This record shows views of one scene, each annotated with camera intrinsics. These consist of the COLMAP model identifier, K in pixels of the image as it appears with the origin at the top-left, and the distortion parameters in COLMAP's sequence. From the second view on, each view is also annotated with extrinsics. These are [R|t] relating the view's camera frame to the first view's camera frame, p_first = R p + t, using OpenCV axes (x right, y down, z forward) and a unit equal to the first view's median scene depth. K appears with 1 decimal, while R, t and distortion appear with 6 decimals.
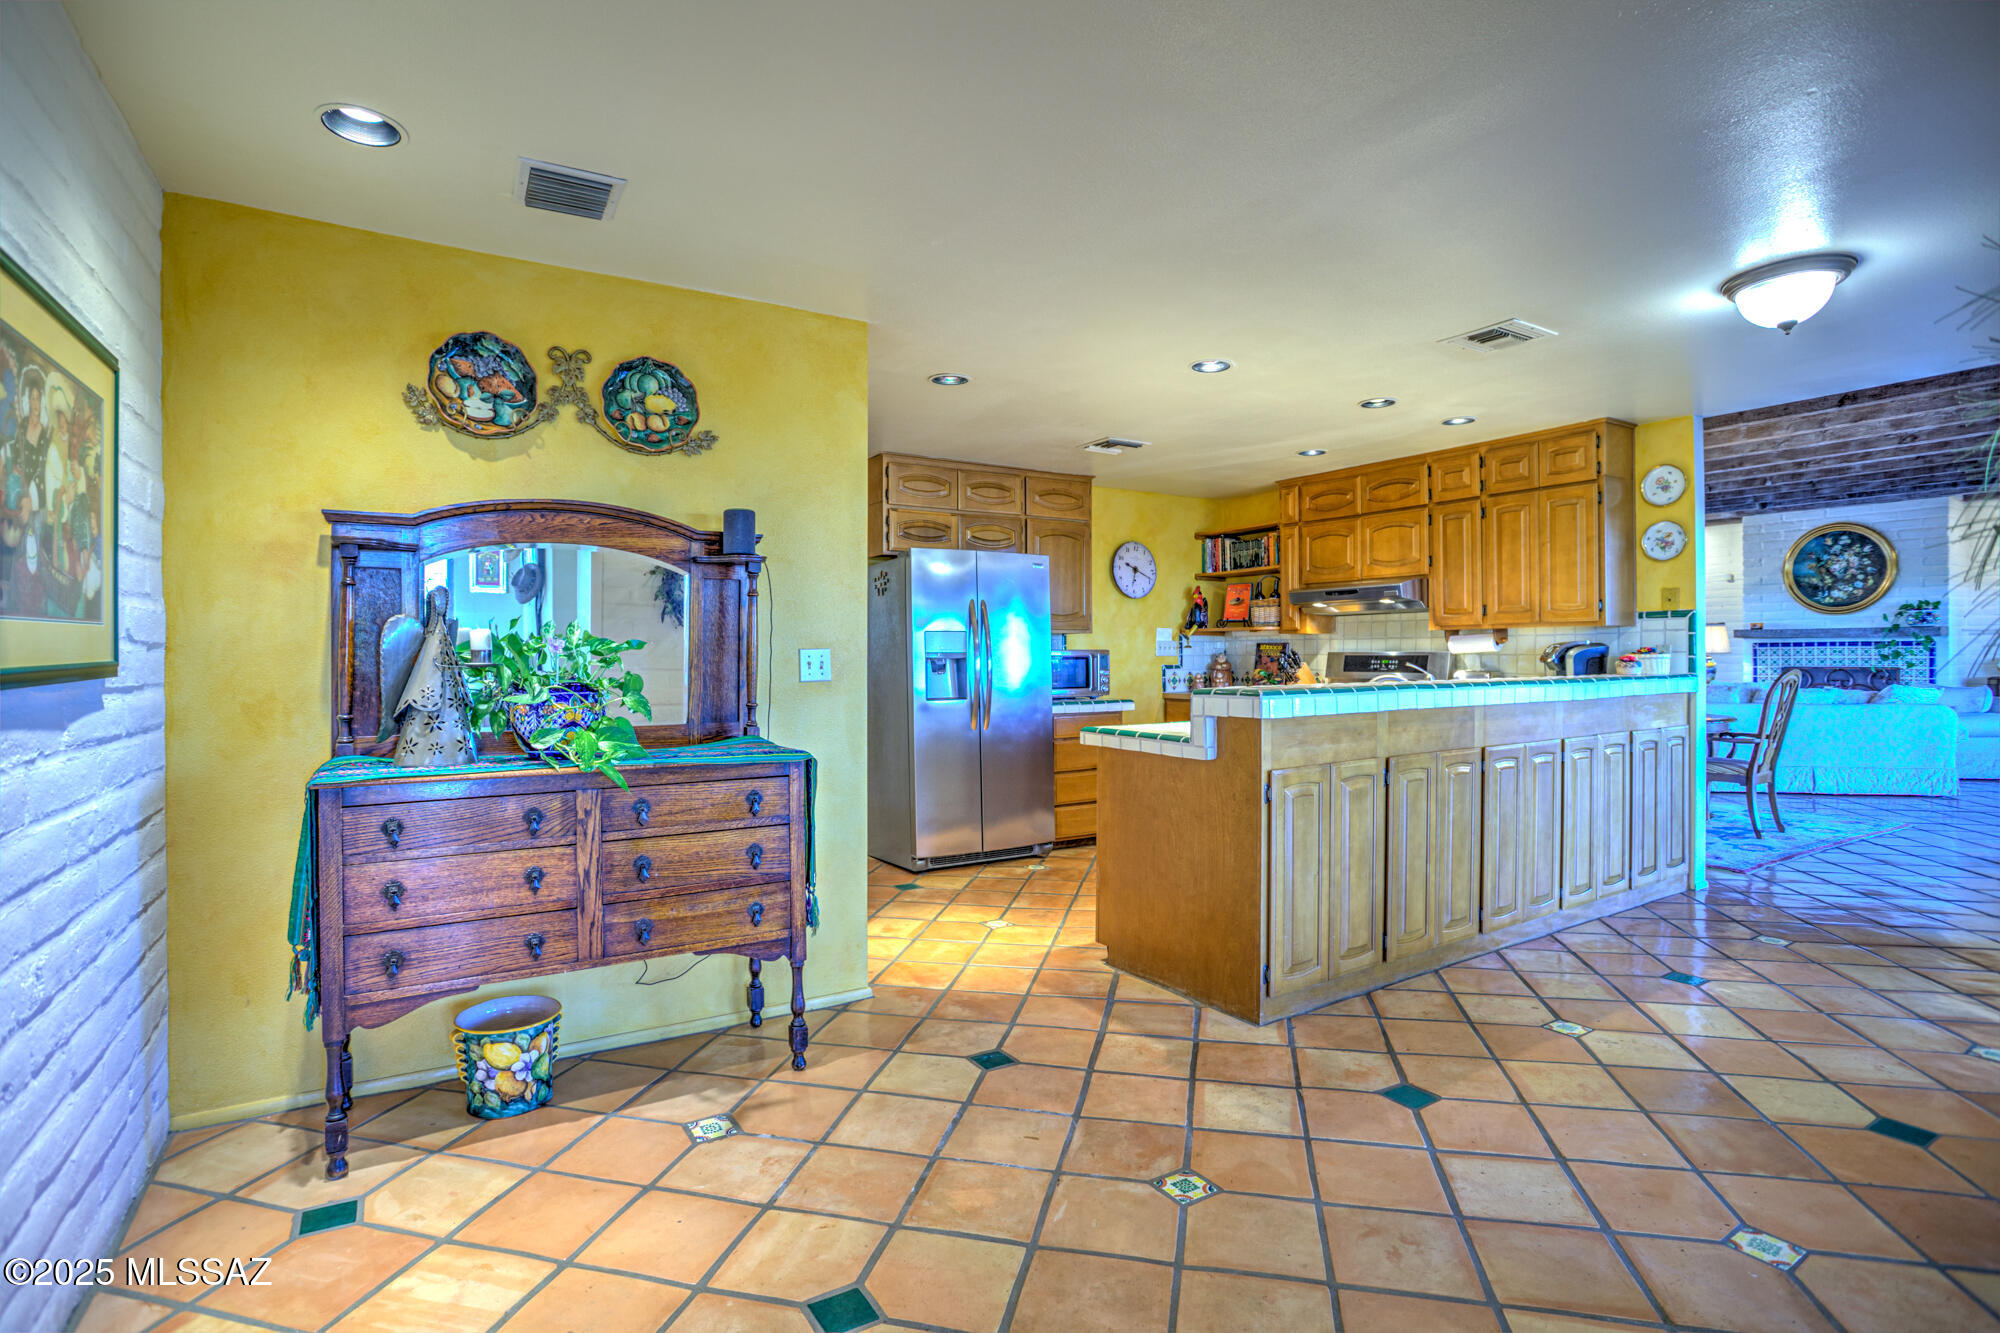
lens RADIAL K [[937.5, 0, 1004.2], [0, 937.5, 646.3], [0, 0, 1]] dist [-0.031470, -0.000181]
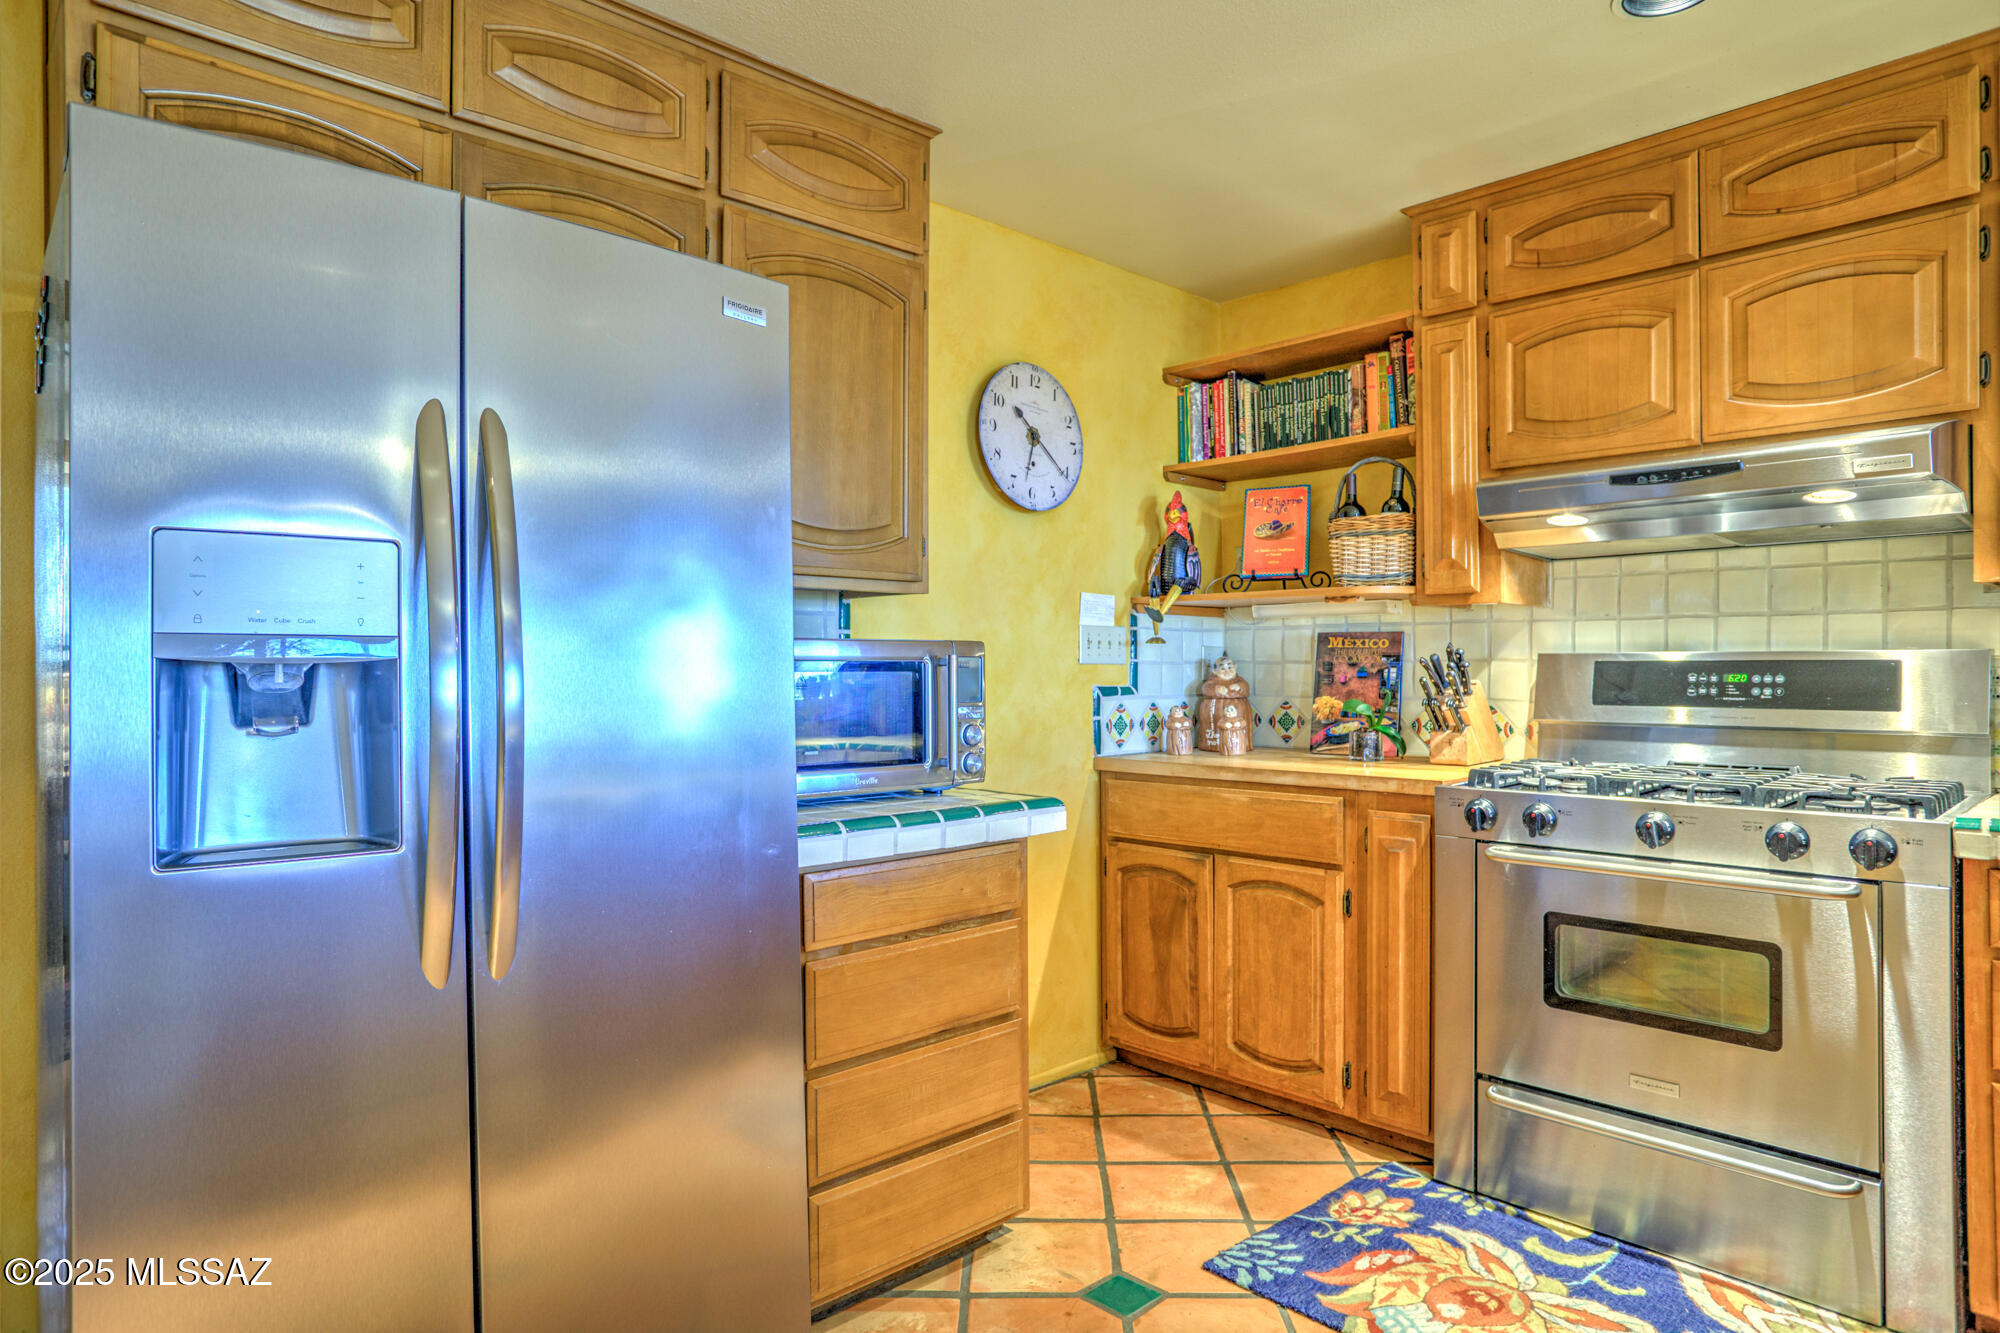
lens RADIAL K [[1163.0, 0, 1004.3], [0, 1163.0, 659.6], [0, 0, 1]] dist [-0.047817, -0.000211]
pose [[0.980187, 0.003804, 0.198036, 0.036211], [-0.004045, 0.999991, 0.000811, 0.008805], [-0.198031, -0.001596, 0.980194, 0.555769]]
